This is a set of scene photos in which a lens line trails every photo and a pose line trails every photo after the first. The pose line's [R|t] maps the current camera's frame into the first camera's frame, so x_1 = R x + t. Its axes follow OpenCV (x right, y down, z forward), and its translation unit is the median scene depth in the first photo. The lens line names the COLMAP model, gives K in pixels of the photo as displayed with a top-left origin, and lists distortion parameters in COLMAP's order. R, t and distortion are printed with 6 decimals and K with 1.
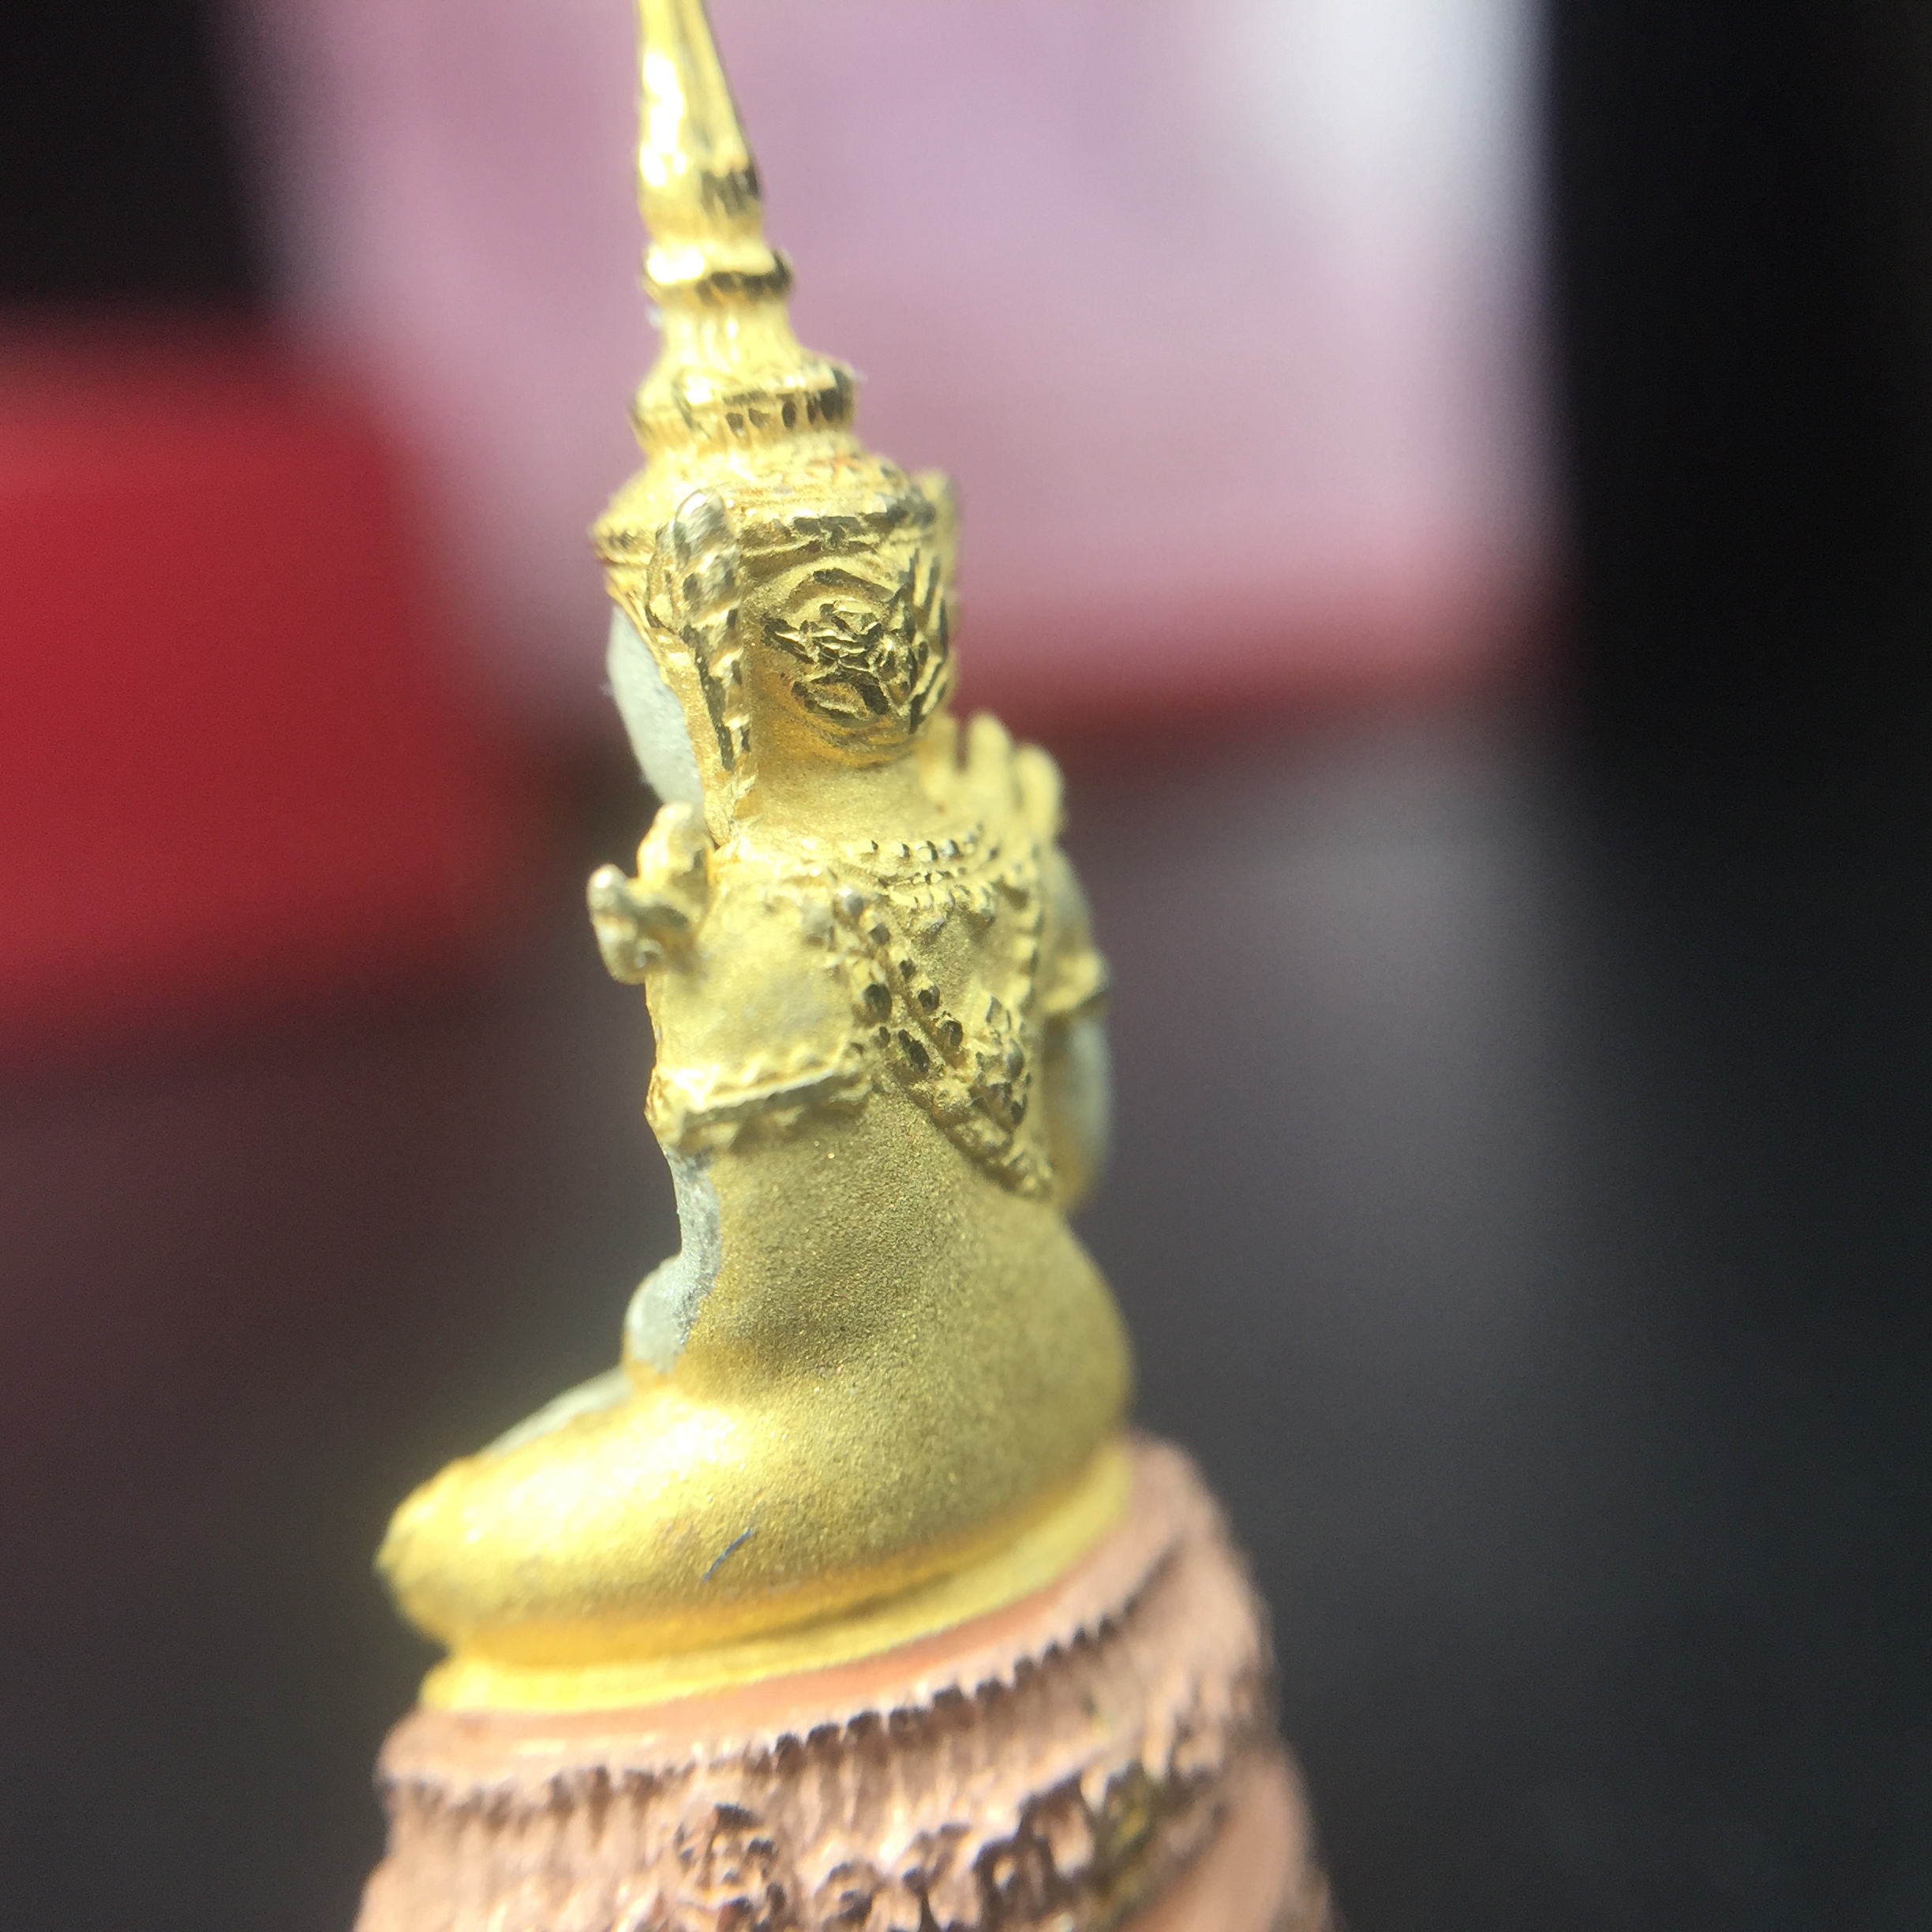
lens RADIAL K [[2863.7, 0, 993.3], [0, 2863.7, 913.1], [0, 0, 1]] dist [0.350342, 0.000000]
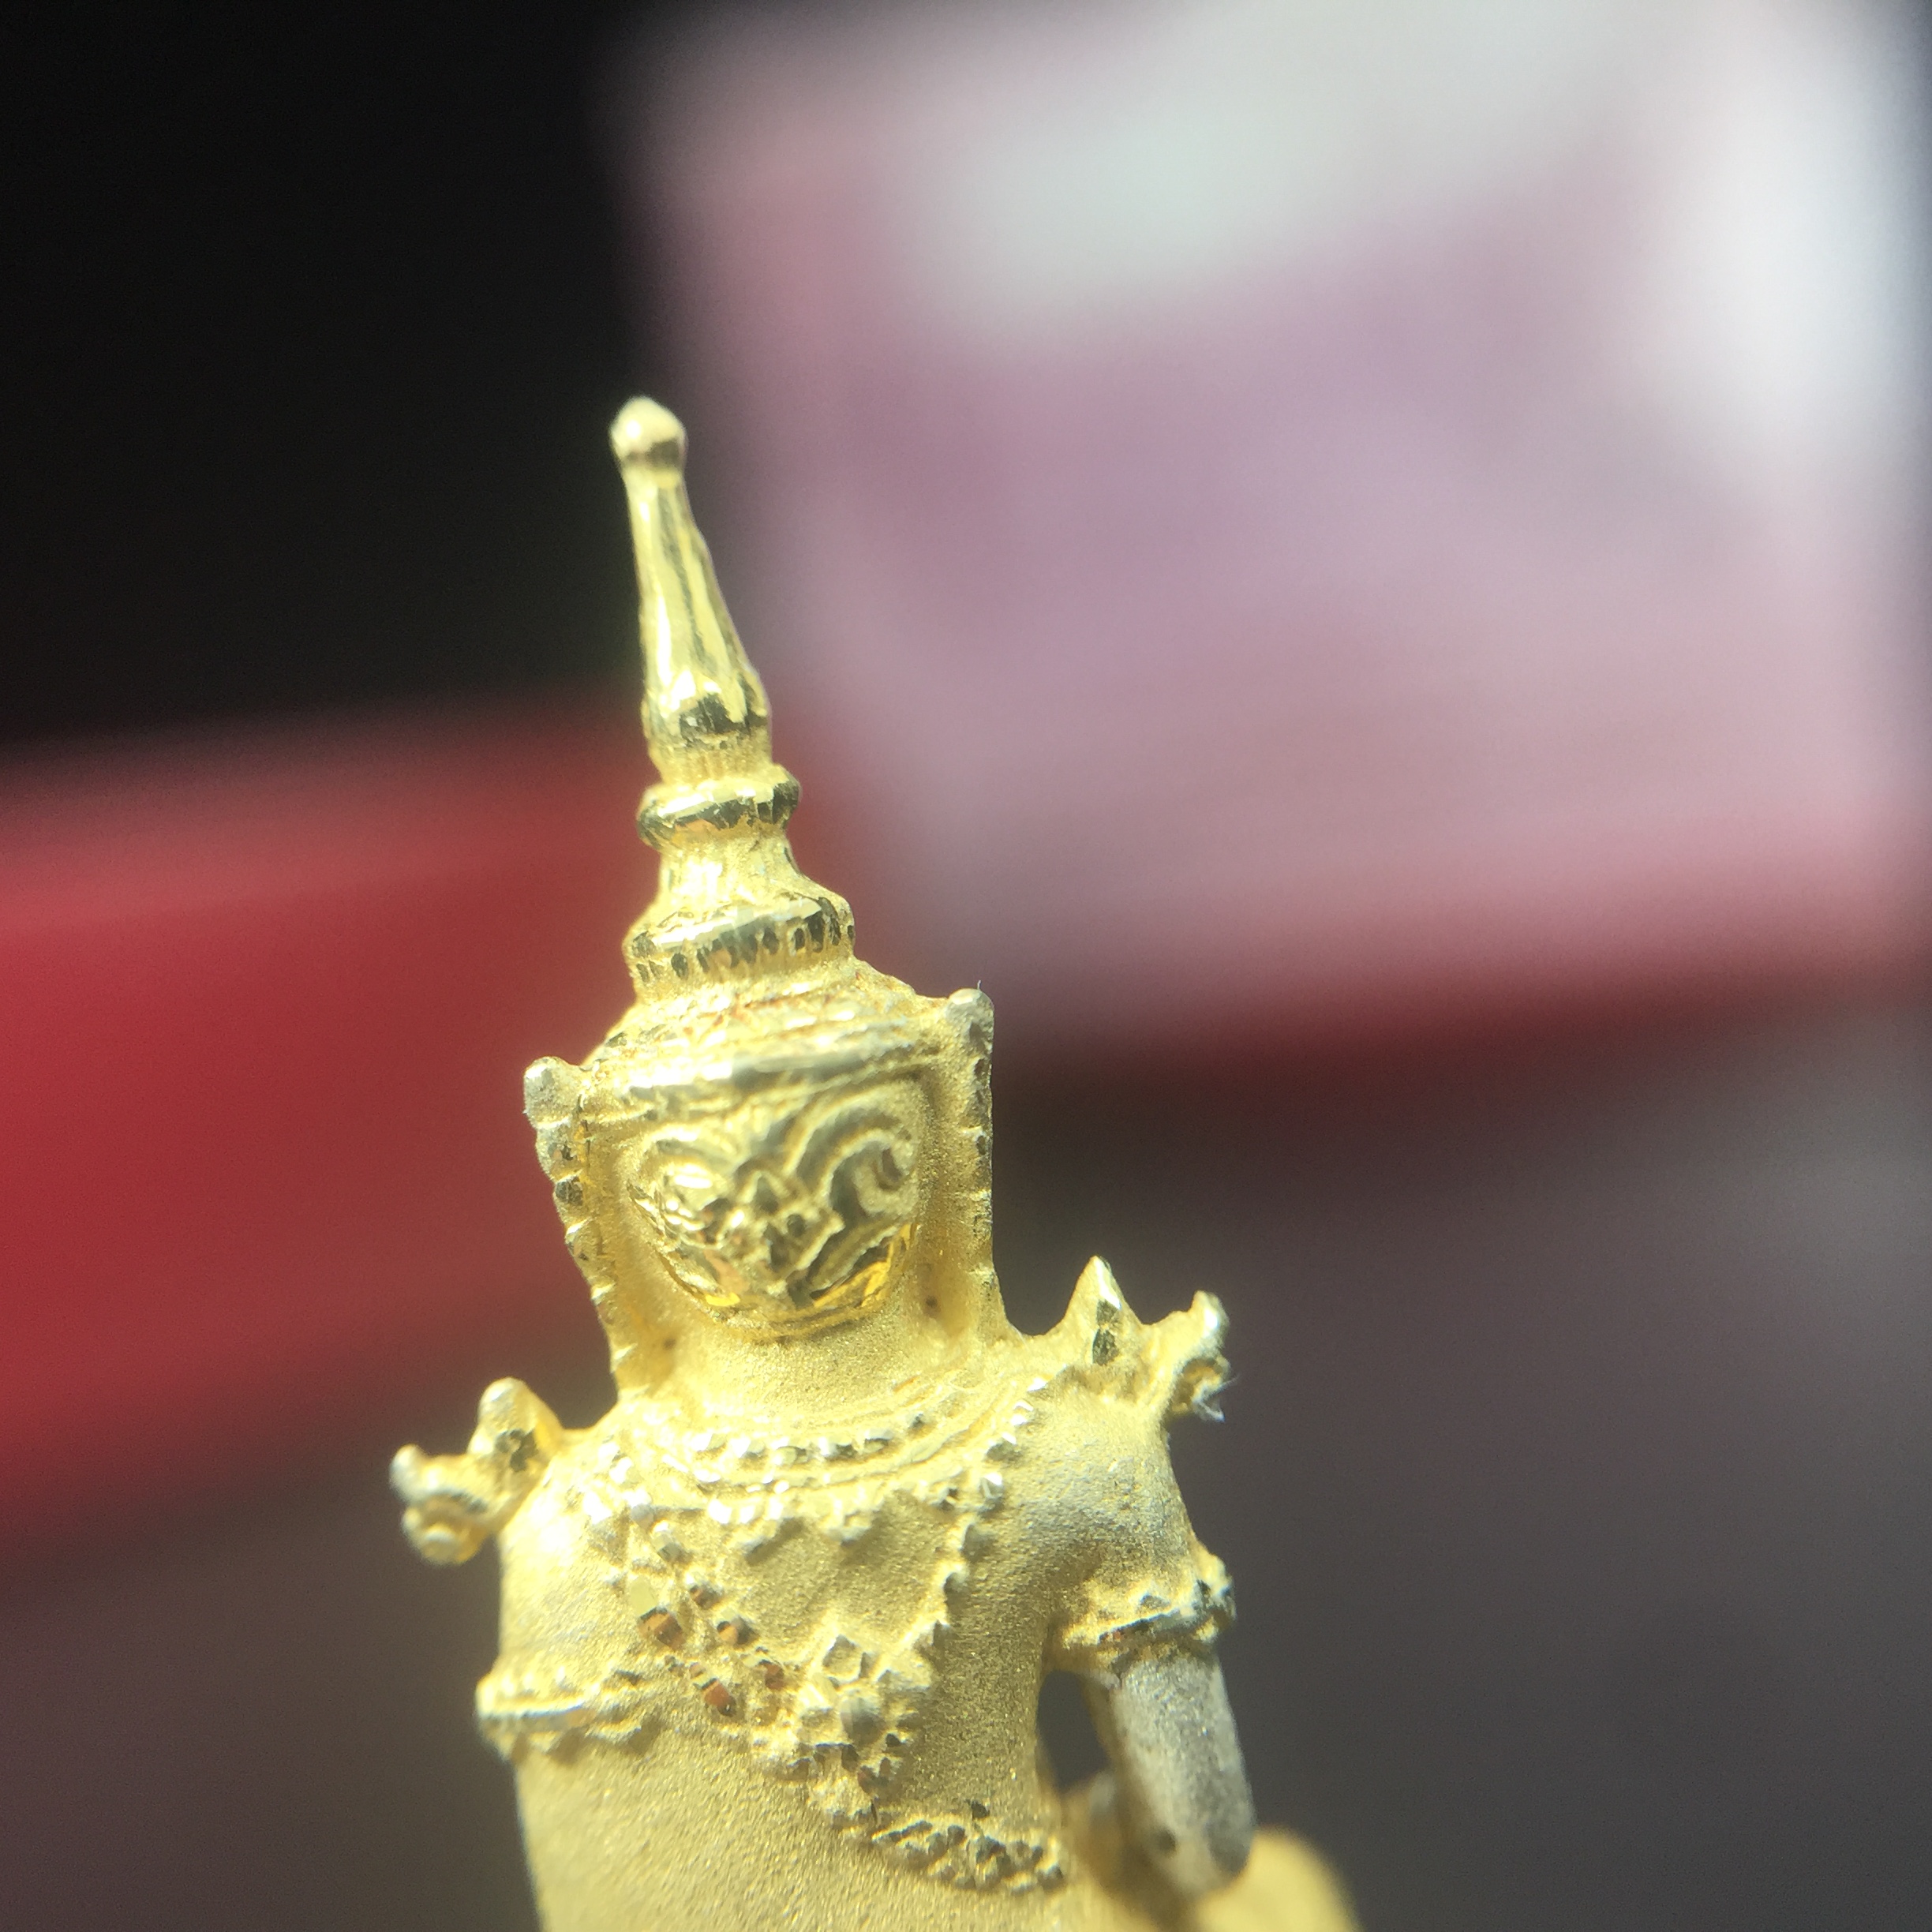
lens RADIAL K [[2863.7, 0, 926.4], [0, 2863.7, 924.8], [0, 0, 1]] dist [0.350342, 0.000000]
pose [[0.577340, 0.036123, -0.815705, 0.742199], [-0.018791, 0.999344, 0.030956, -0.217415], [0.816288, -0.002545, 0.577640, 0.527306]]
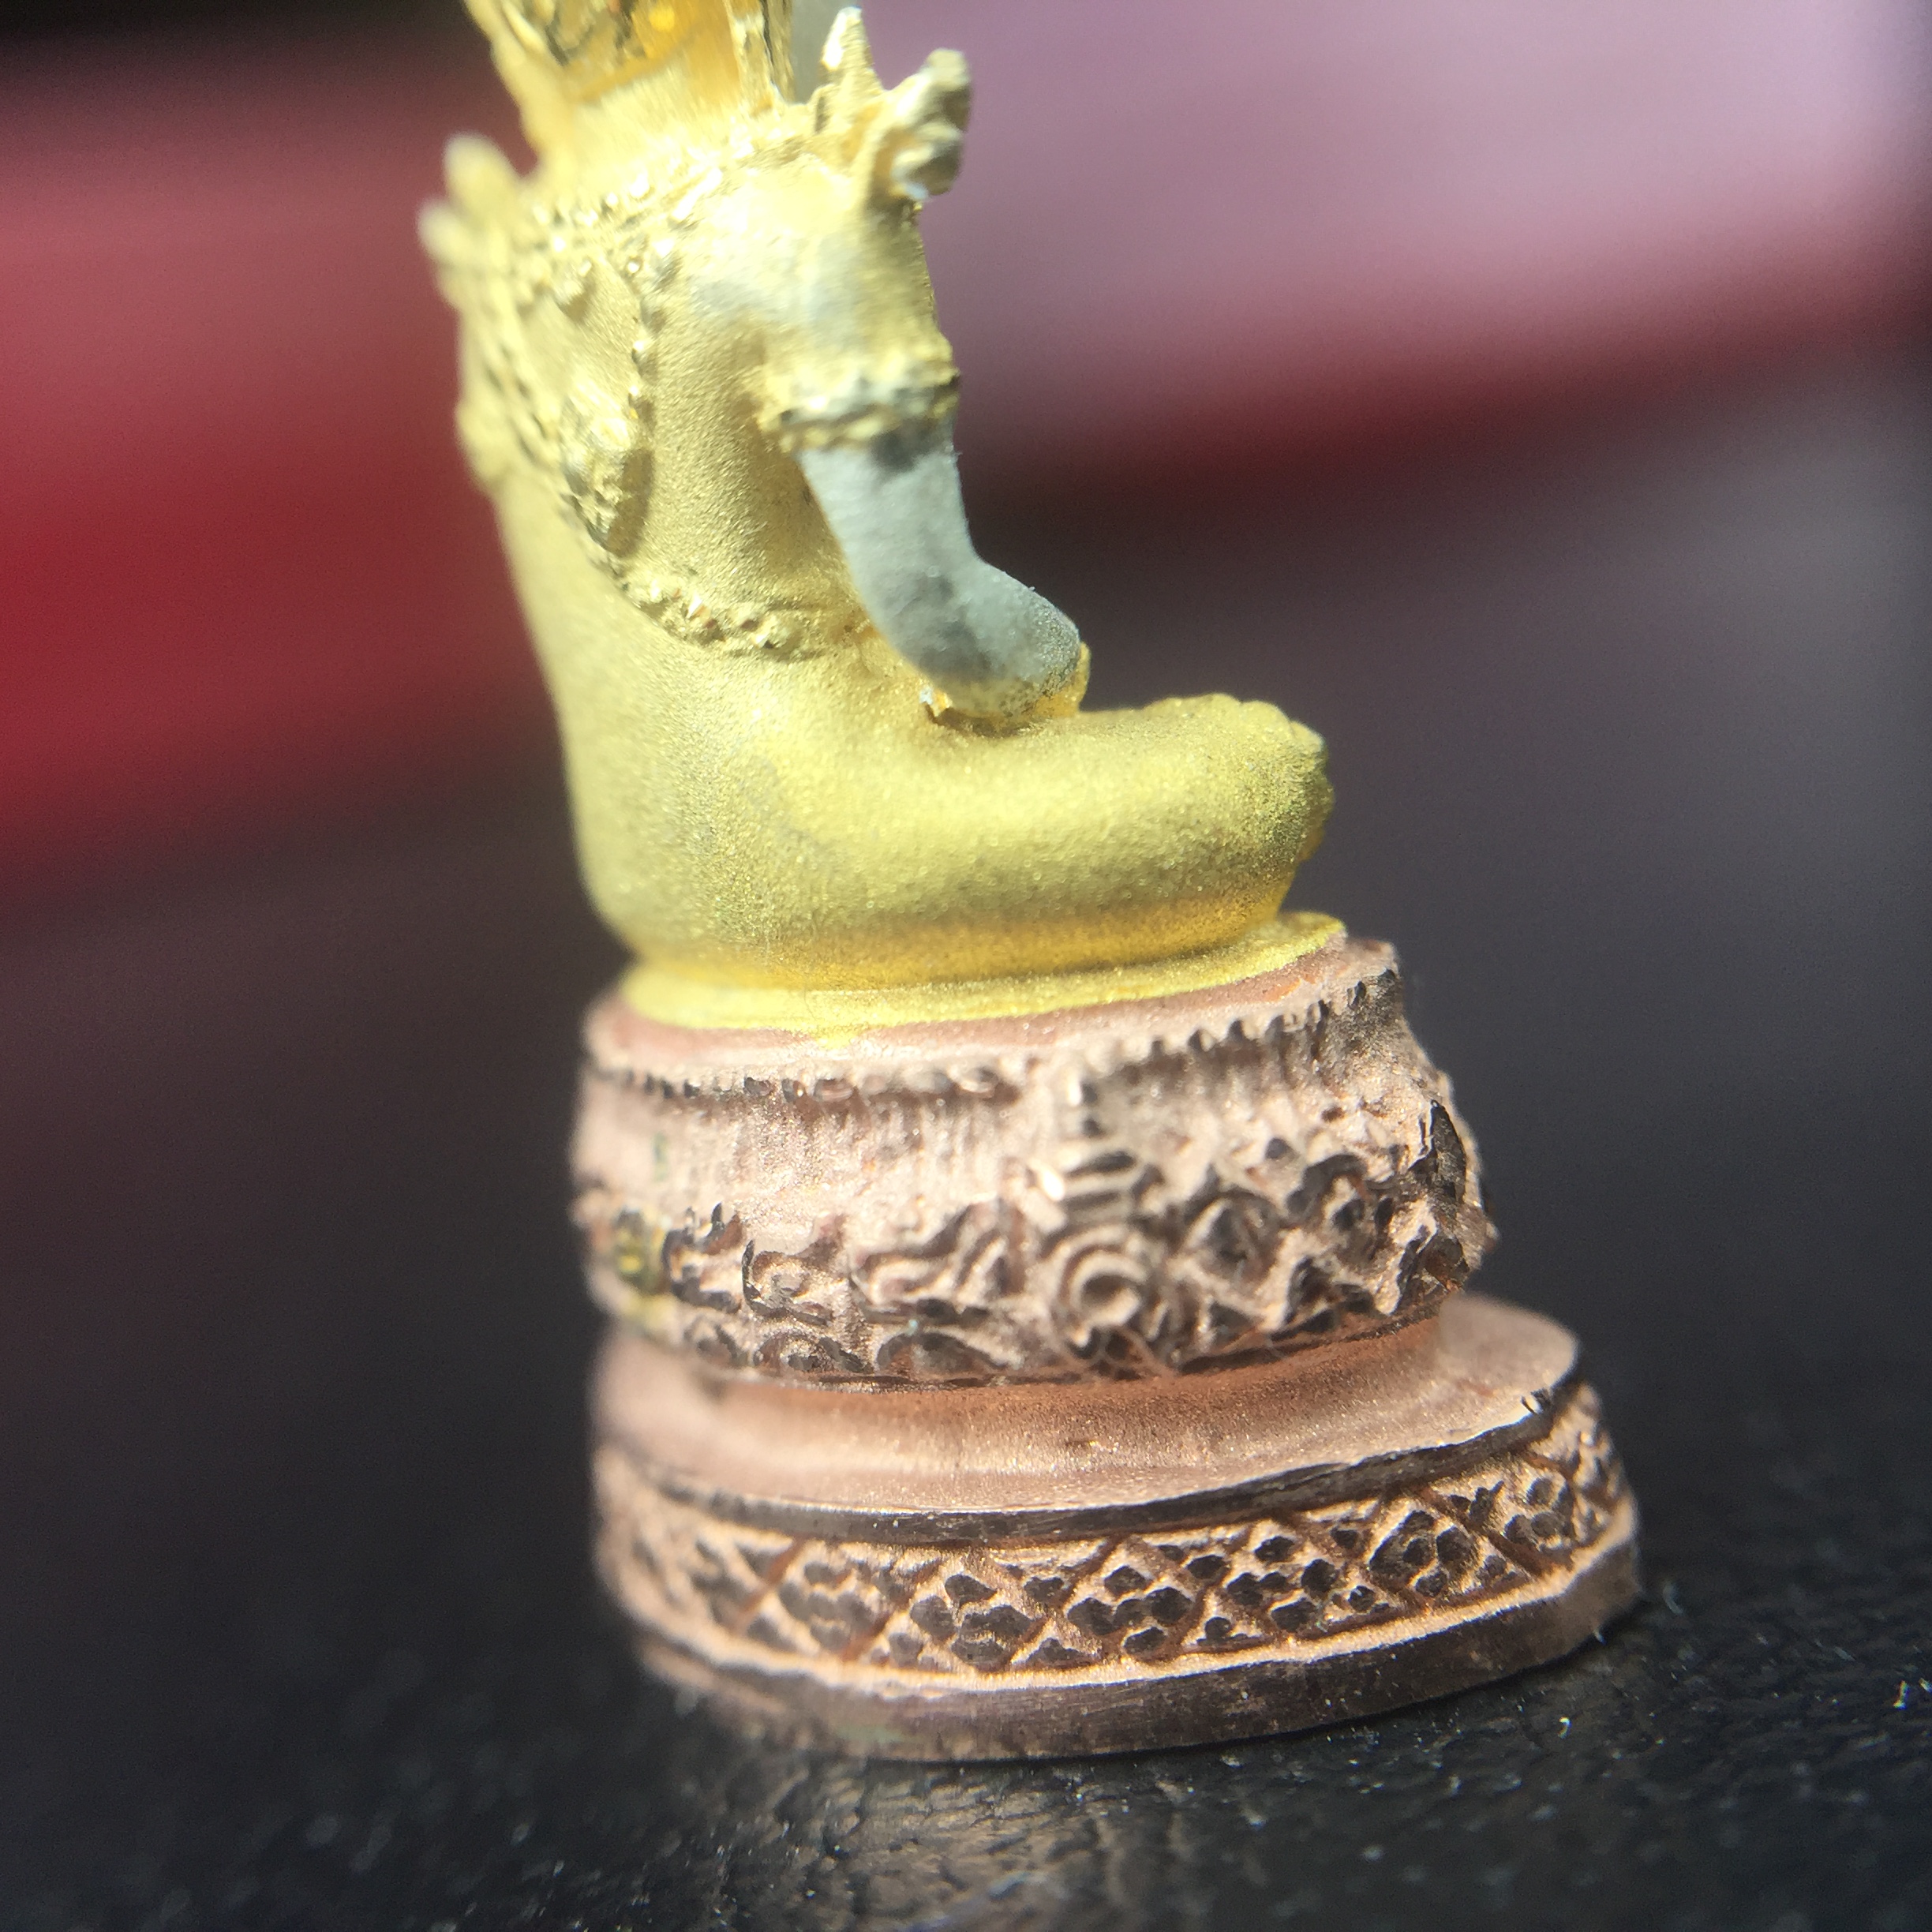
lens RADIAL K [[2863.7, 0, 903.6], [0, 2863.7, 942.6], [0, 0, 1]] dist [0.350342, 0.000000]
pose [[-0.253847, 0.360520, -0.897545, 0.871591], [0.077917, 0.932546, 0.352543, -0.126519], [0.964101, 0.019557, -0.264815, 1.379600]]
